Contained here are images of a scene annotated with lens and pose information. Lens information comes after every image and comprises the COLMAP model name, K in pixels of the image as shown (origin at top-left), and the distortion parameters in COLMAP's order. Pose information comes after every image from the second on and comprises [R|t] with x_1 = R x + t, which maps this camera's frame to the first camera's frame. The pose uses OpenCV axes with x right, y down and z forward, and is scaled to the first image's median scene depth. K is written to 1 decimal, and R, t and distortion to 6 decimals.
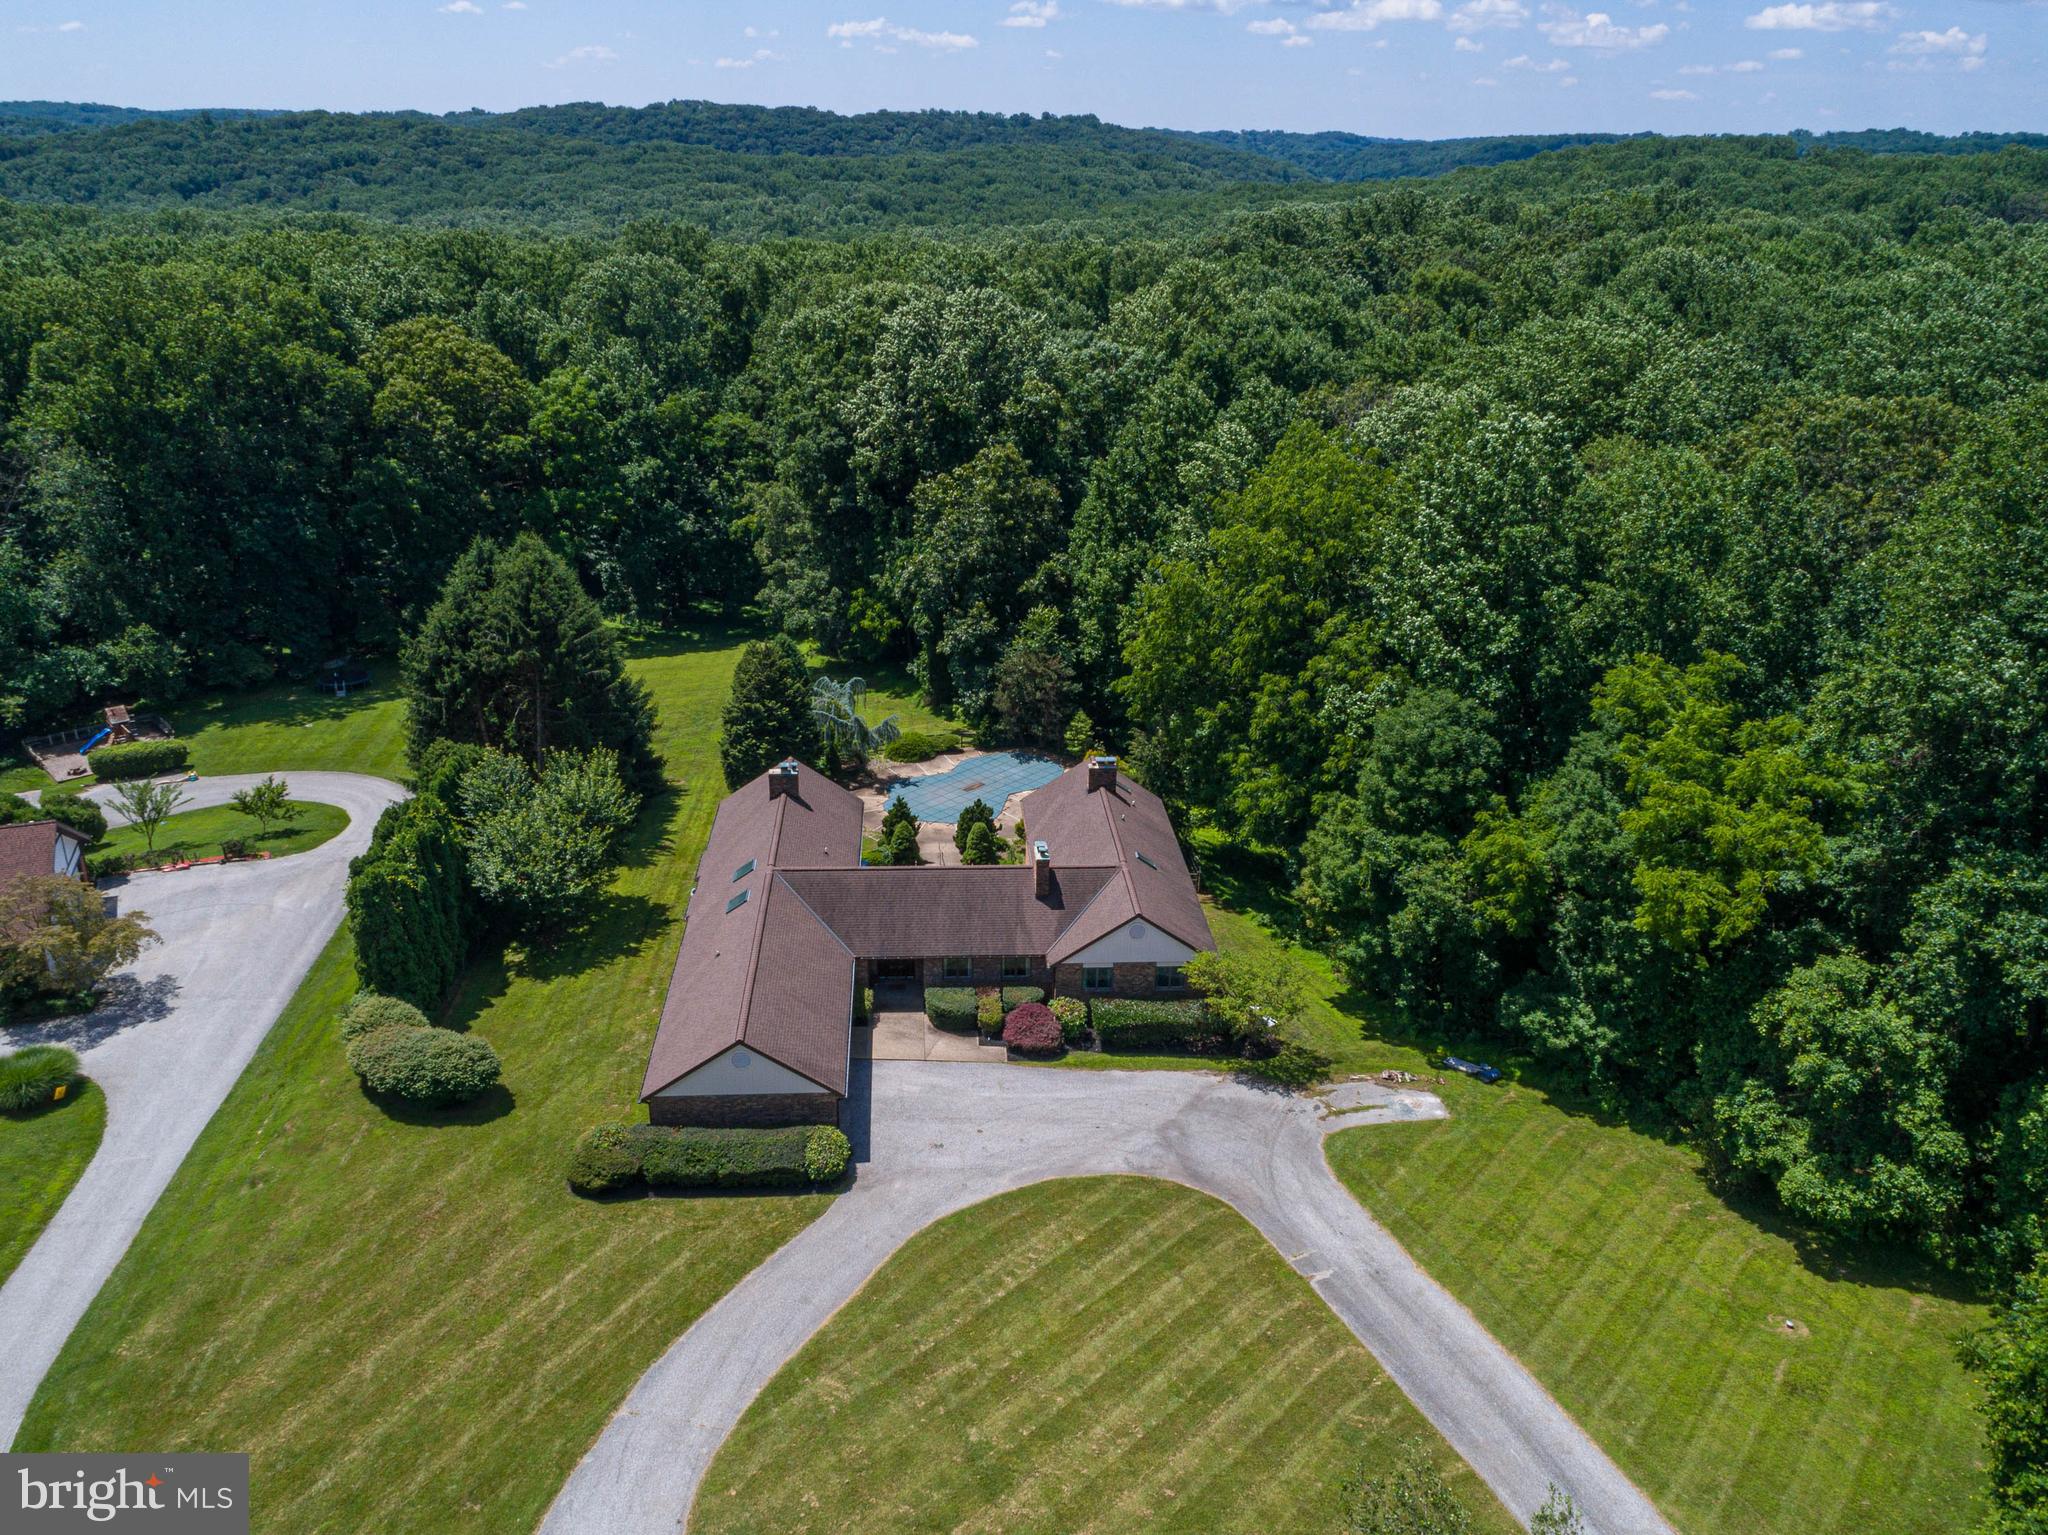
lens RADIAL K [[1539.9, 0, 1024.0], [0, 1539.9, 767.5], [0, 0, 1]] dist [-0.028557, -0.001337]
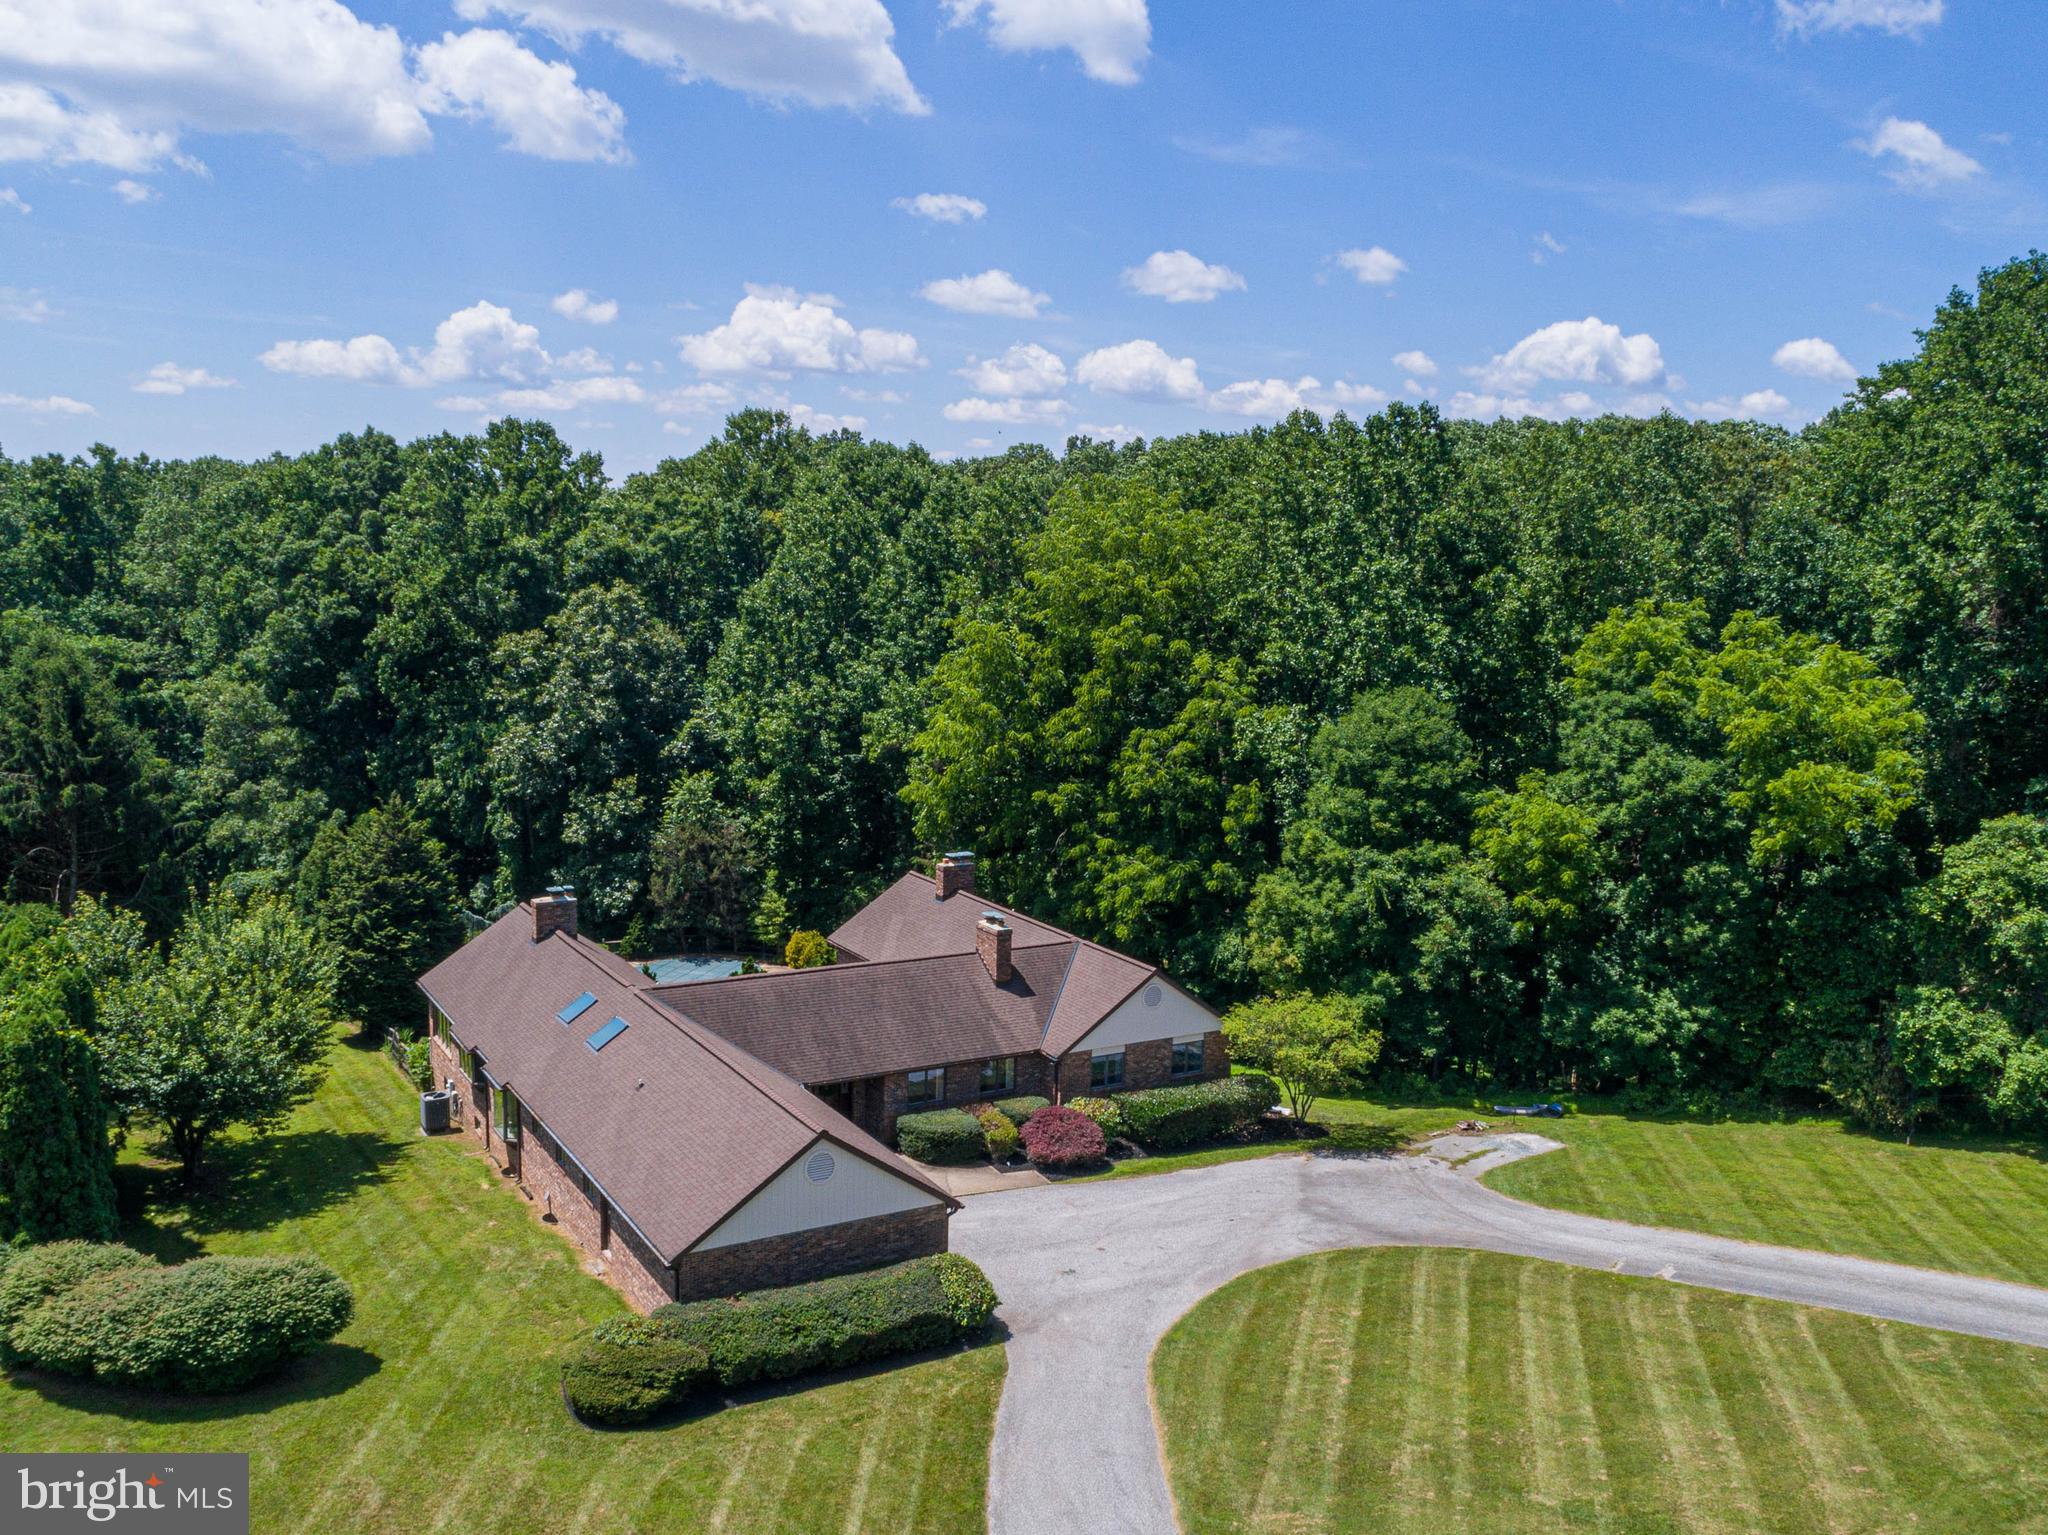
lens RADIAL K [[1721.8, 0, 1066.1], [0, 1721.8, 738.9], [0, 0, 1]] dist [-0.018043, 0.001600]
pose [[0.890728, -0.050204, 0.451756, -0.350628], [0.162455, 0.963396, -0.213250, 0.160207], [-0.424514, 0.263338, 0.866280, 0.238075]]
